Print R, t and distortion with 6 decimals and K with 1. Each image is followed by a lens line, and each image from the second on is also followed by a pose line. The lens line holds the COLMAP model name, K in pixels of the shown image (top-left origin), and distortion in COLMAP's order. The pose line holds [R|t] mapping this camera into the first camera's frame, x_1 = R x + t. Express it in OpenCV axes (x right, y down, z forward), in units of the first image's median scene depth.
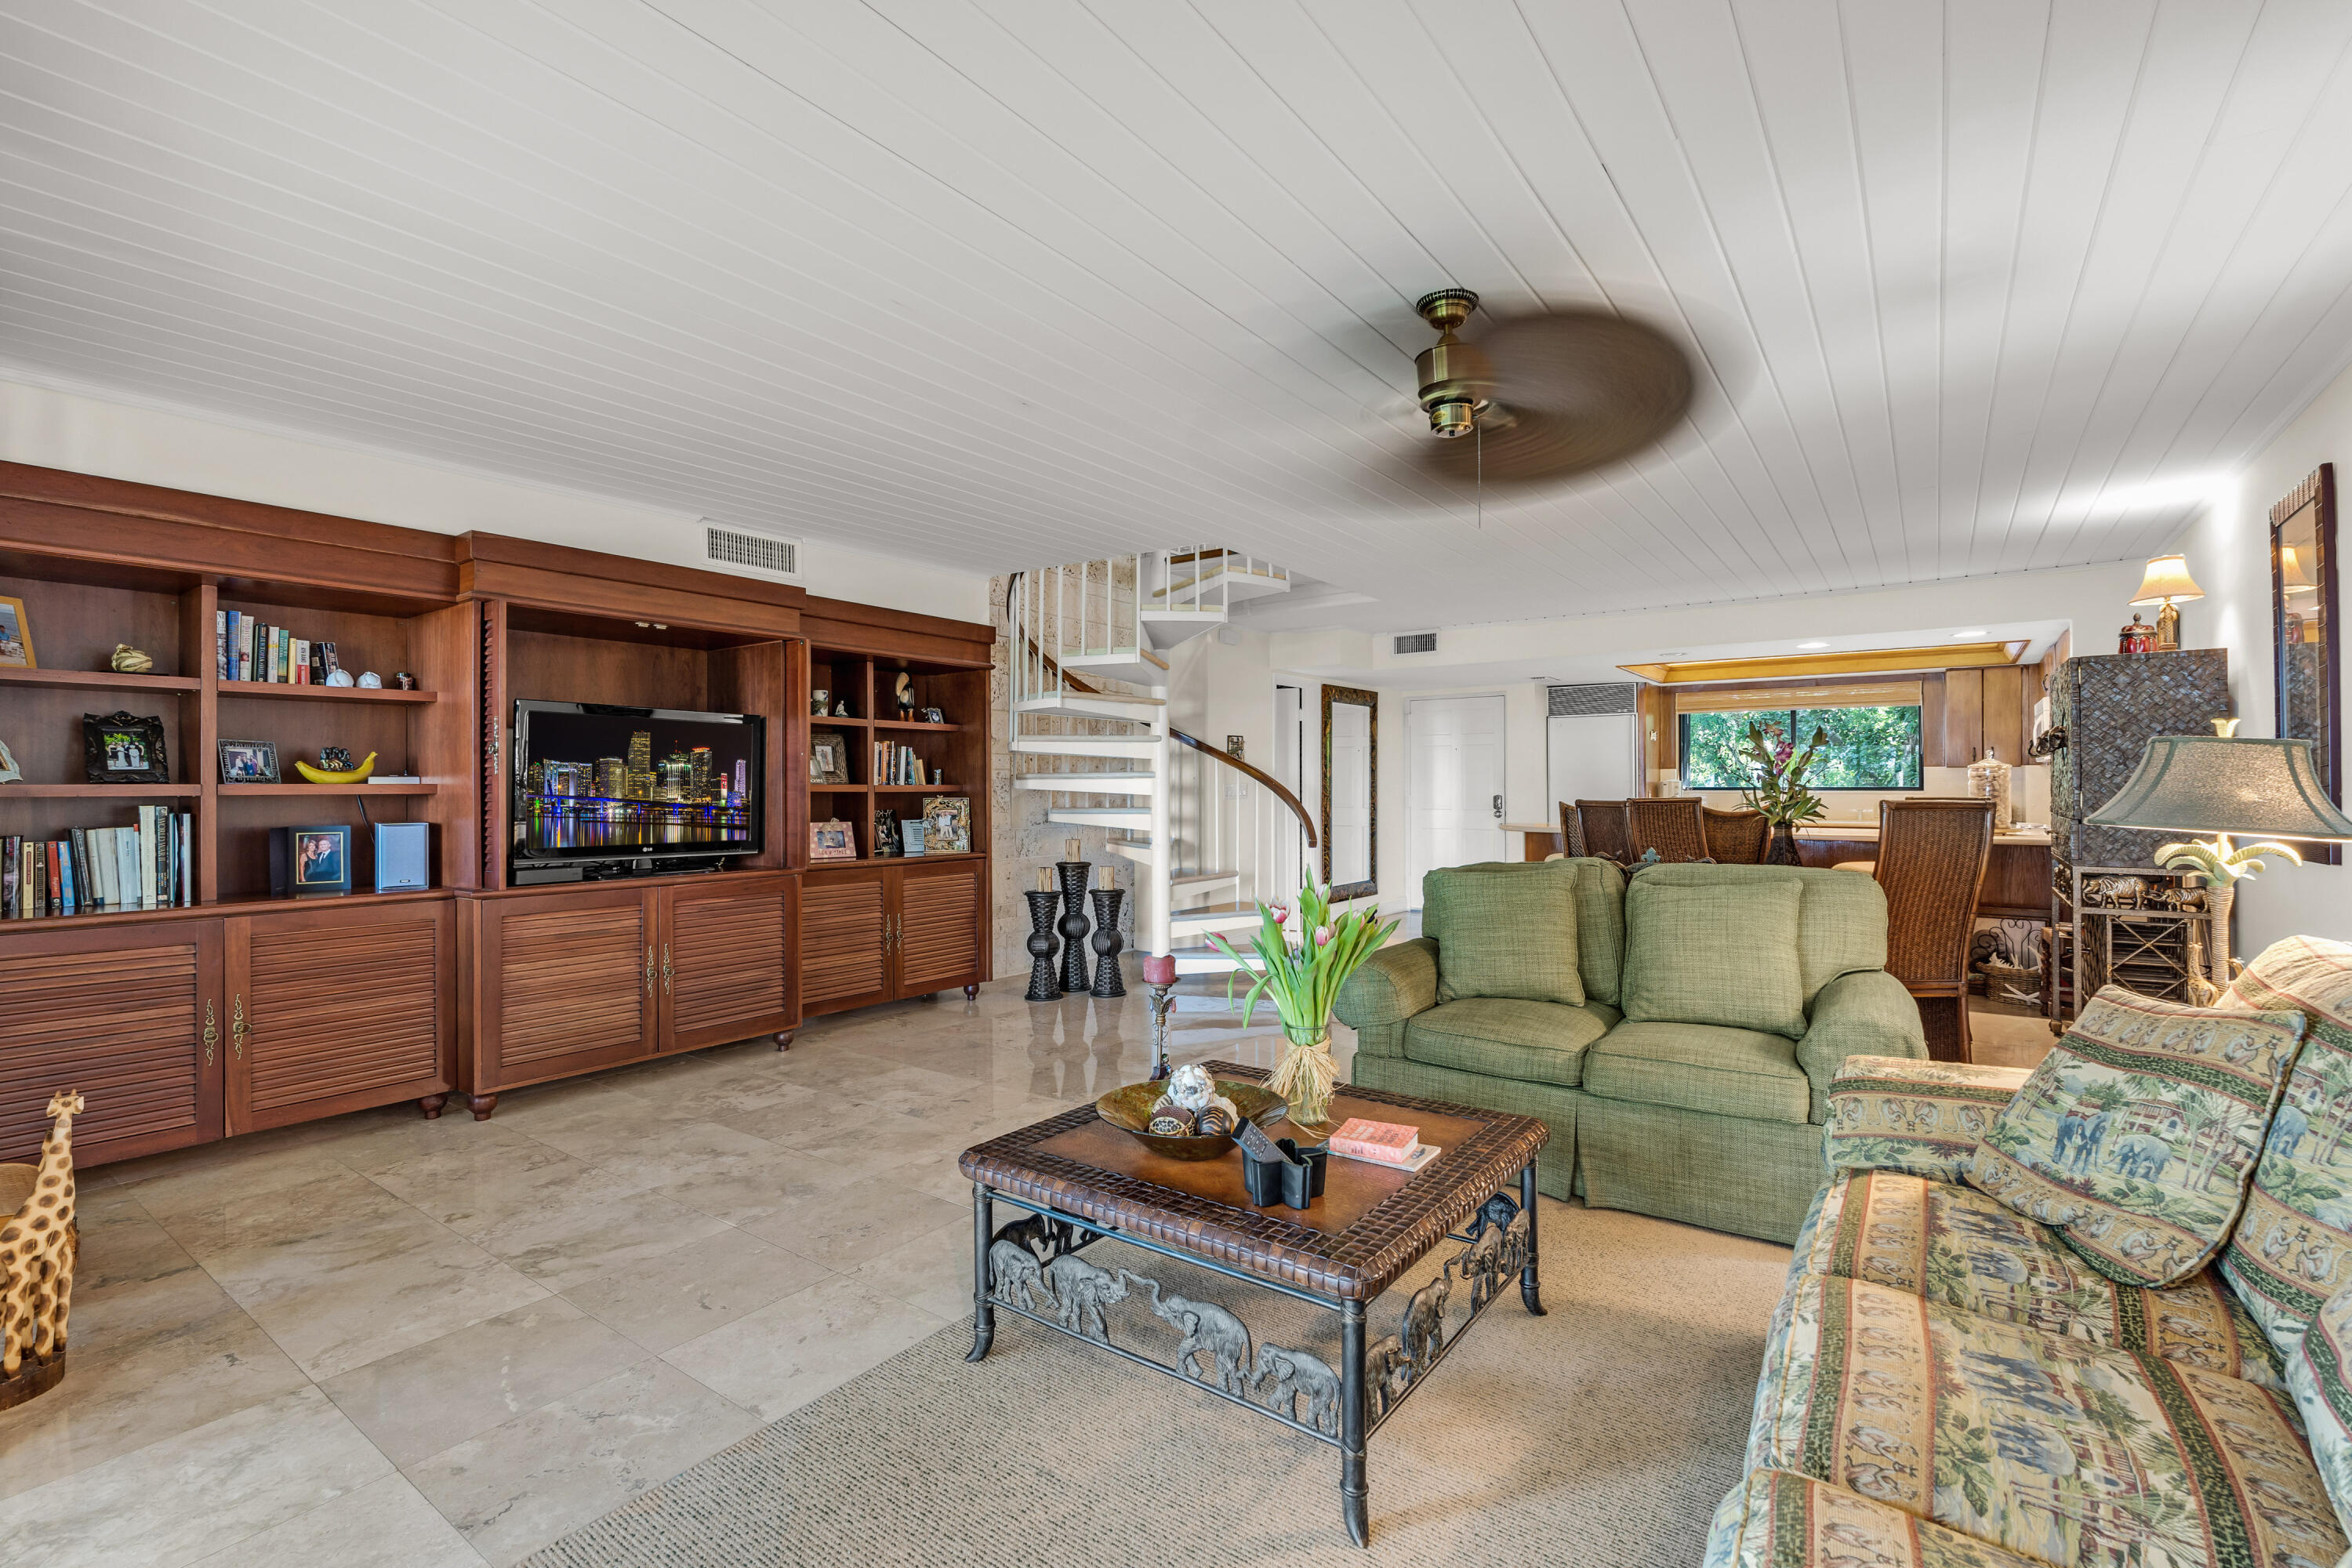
lens RADIAL K [[1080.7, 0, 1166.8], [0, 1080.7, 793.1], [0, 0, 1]] dist [0.001167, 0.000136]
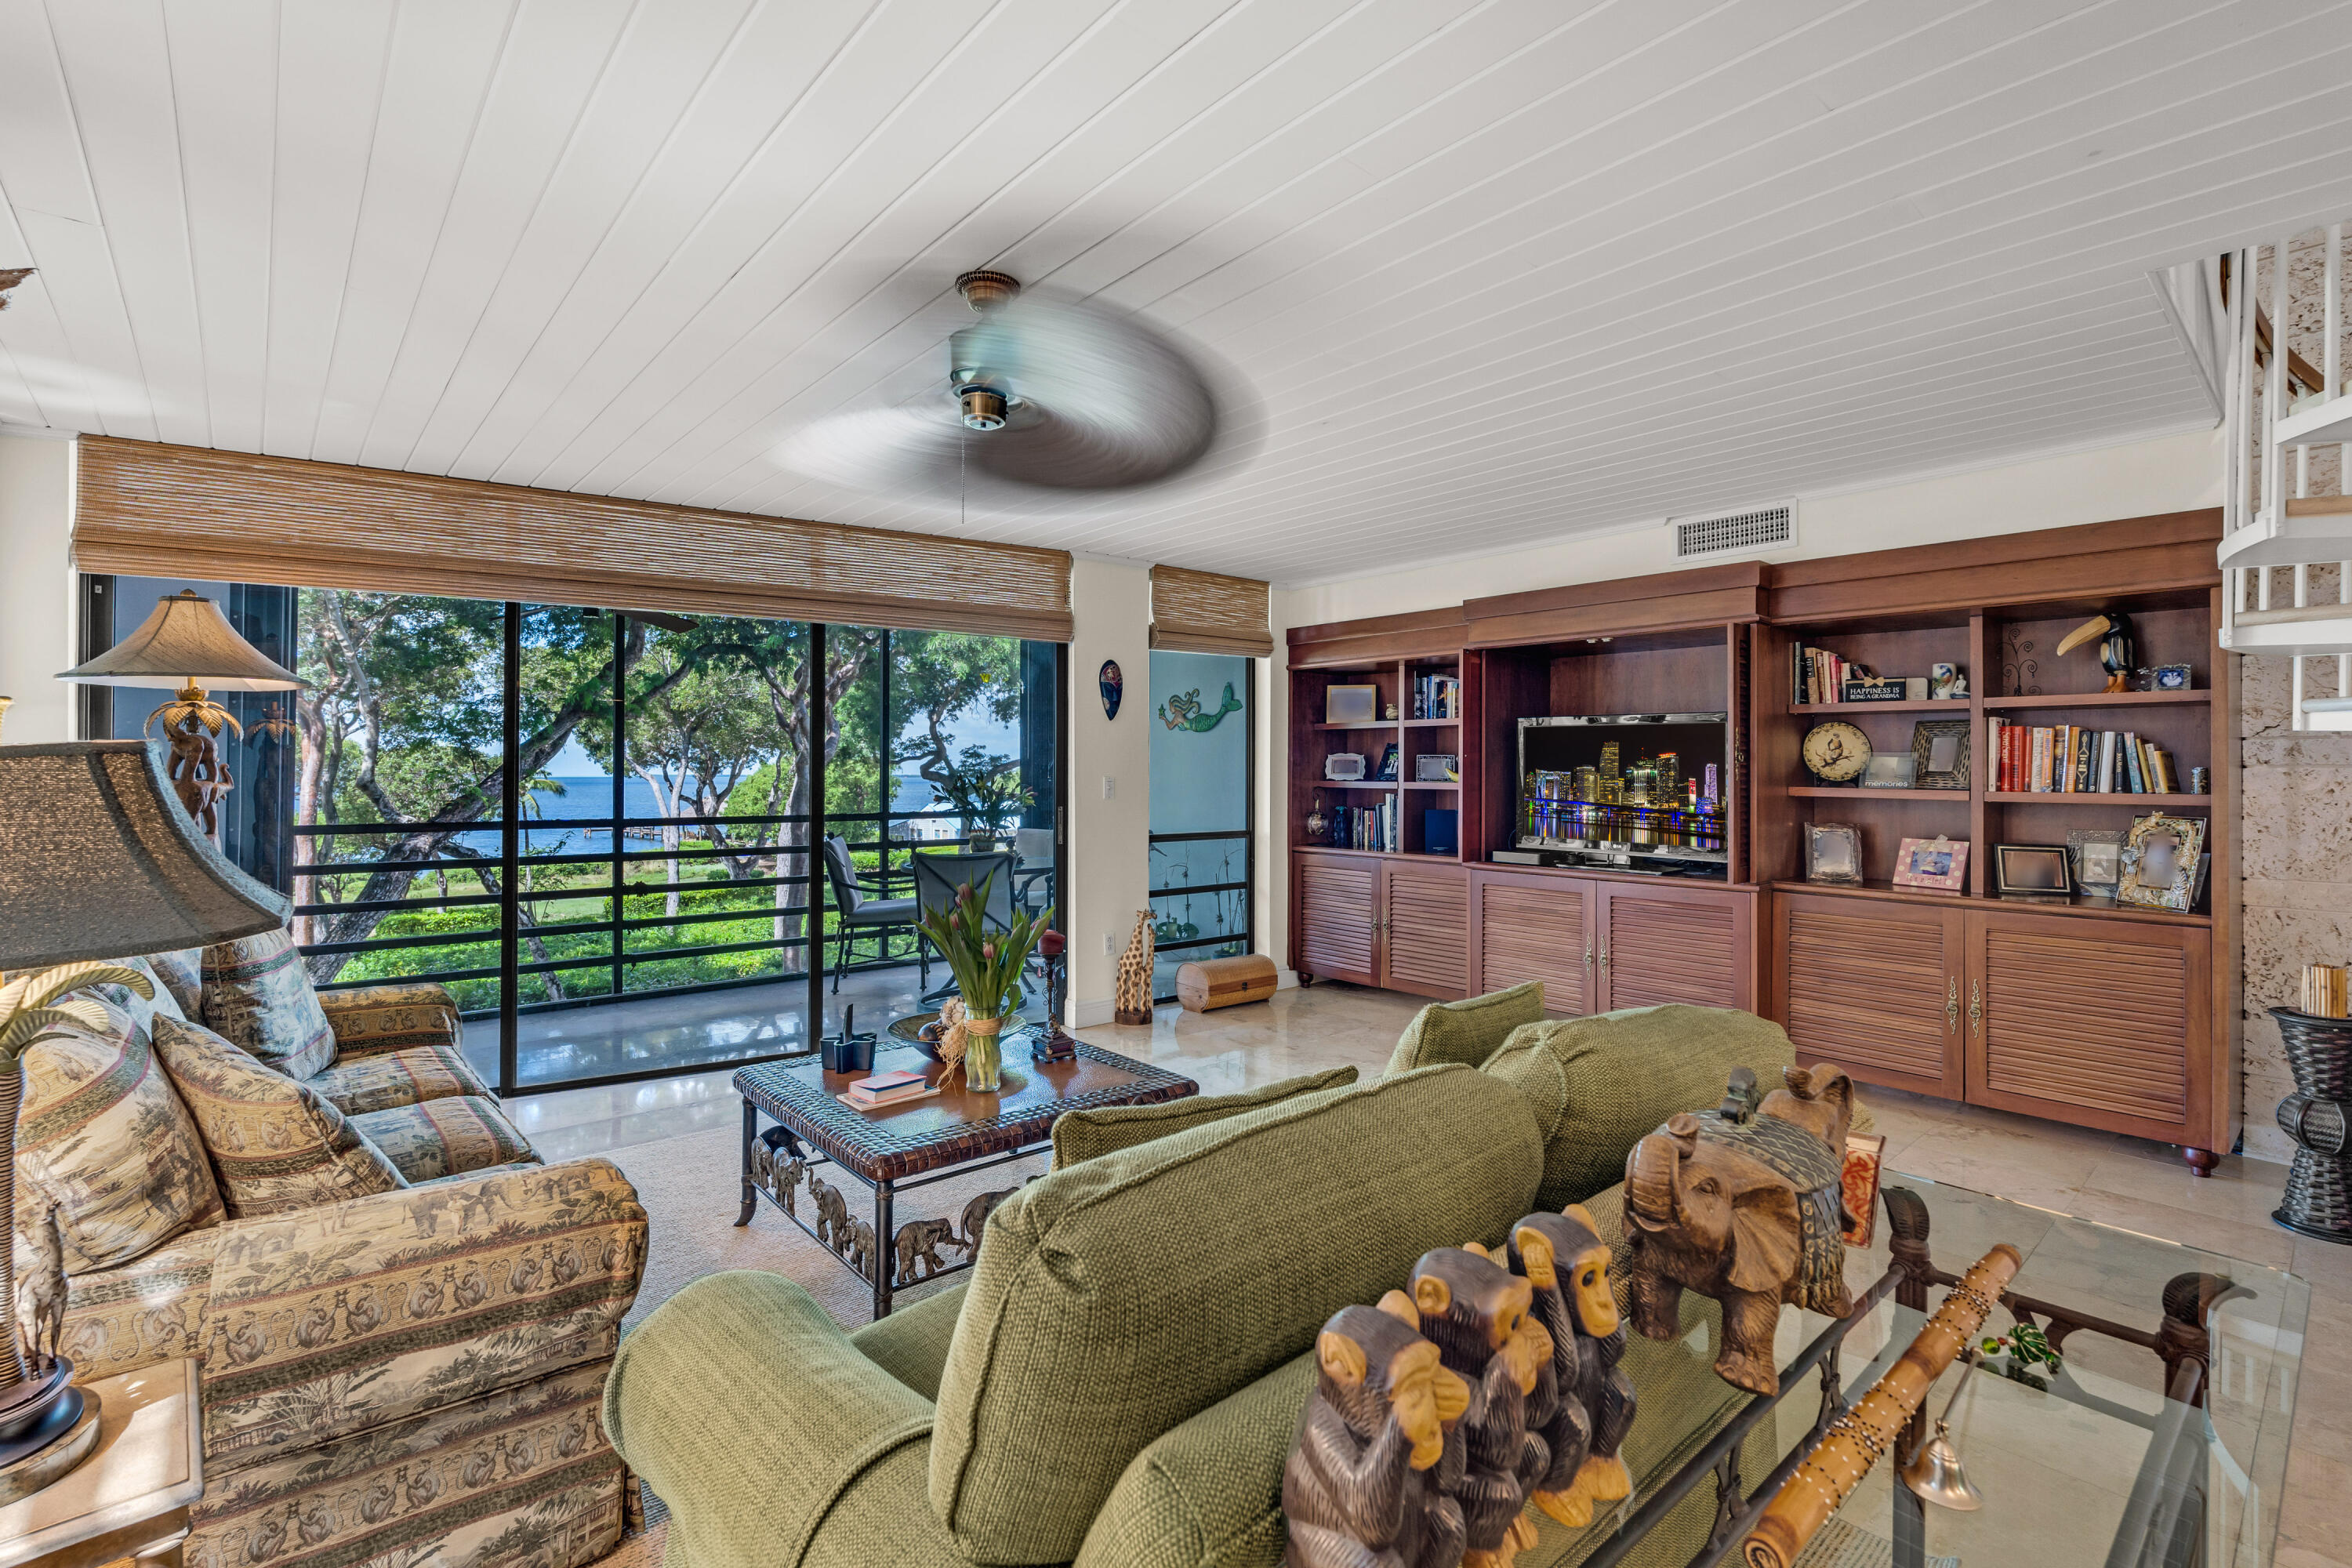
lens RADIAL K [[1080.7, 0, 1183.6], [0, 1080.7, 767.8], [0, 0, 1]] dist [0.001167, 0.000136]
pose [[-0.208167, -0.004031, -0.978085, 0.636708], [0.004909, 0.999975, -0.005166, -0.025697], [0.978081, -0.005877, -0.208142, 0.787089]]
